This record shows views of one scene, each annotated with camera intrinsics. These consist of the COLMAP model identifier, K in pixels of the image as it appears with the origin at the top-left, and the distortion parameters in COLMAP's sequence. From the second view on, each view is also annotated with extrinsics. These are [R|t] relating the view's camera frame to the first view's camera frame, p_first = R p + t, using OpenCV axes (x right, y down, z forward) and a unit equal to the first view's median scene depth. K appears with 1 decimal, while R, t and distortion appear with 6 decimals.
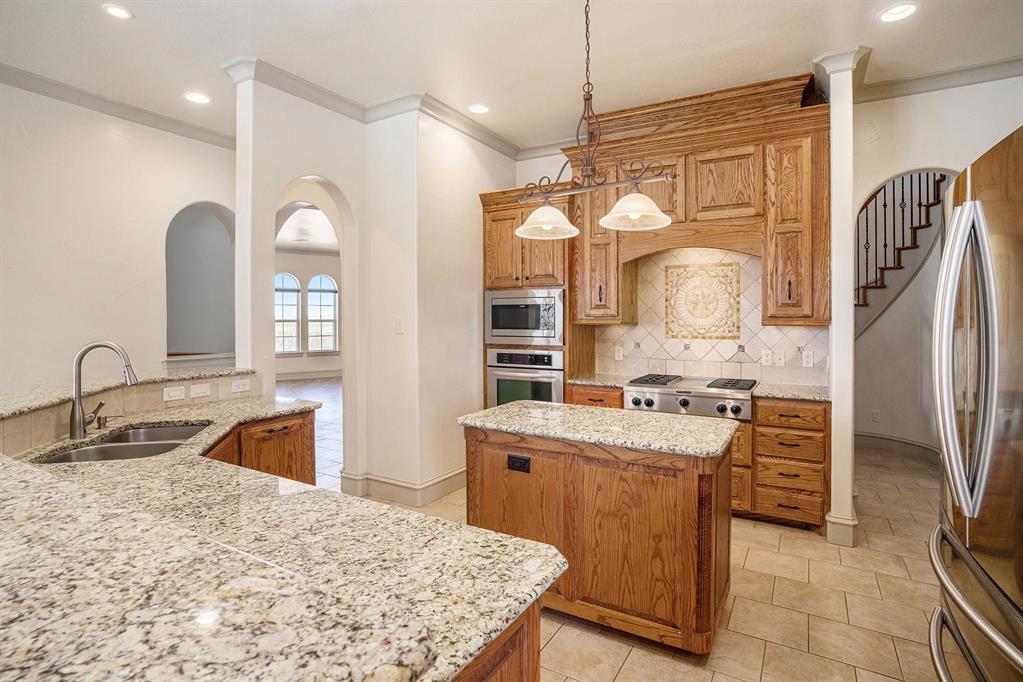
lens RADIAL K [[515.0, 0, 529.4], [0, 515.0, 315.3], [0, 0, 1]] dist [-0.017174, 0.000569]
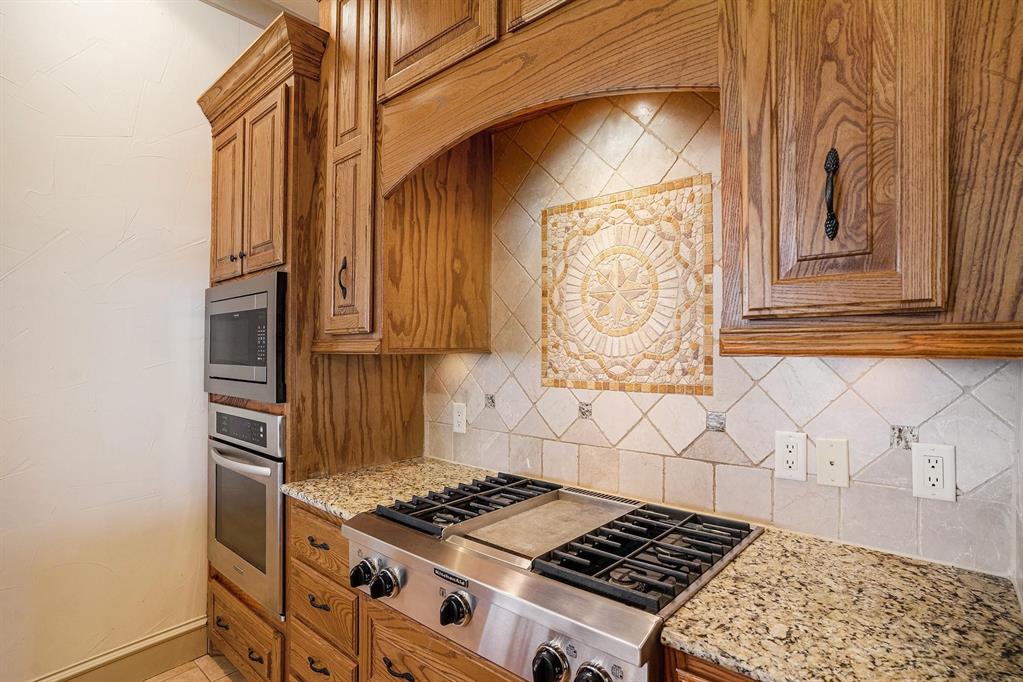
lens RADIAL K [[515.0, 0, 509.0], [0, 515.0, 348.1], [0, 0, 1]] dist [-0.017174, 0.000569]
pose [[0.973858, -0.008014, -0.227015, 0.344155], [0.009839, 0.999928, 0.006906, 0.011278], [0.226943, -0.008959, 0.973867, 0.615822]]
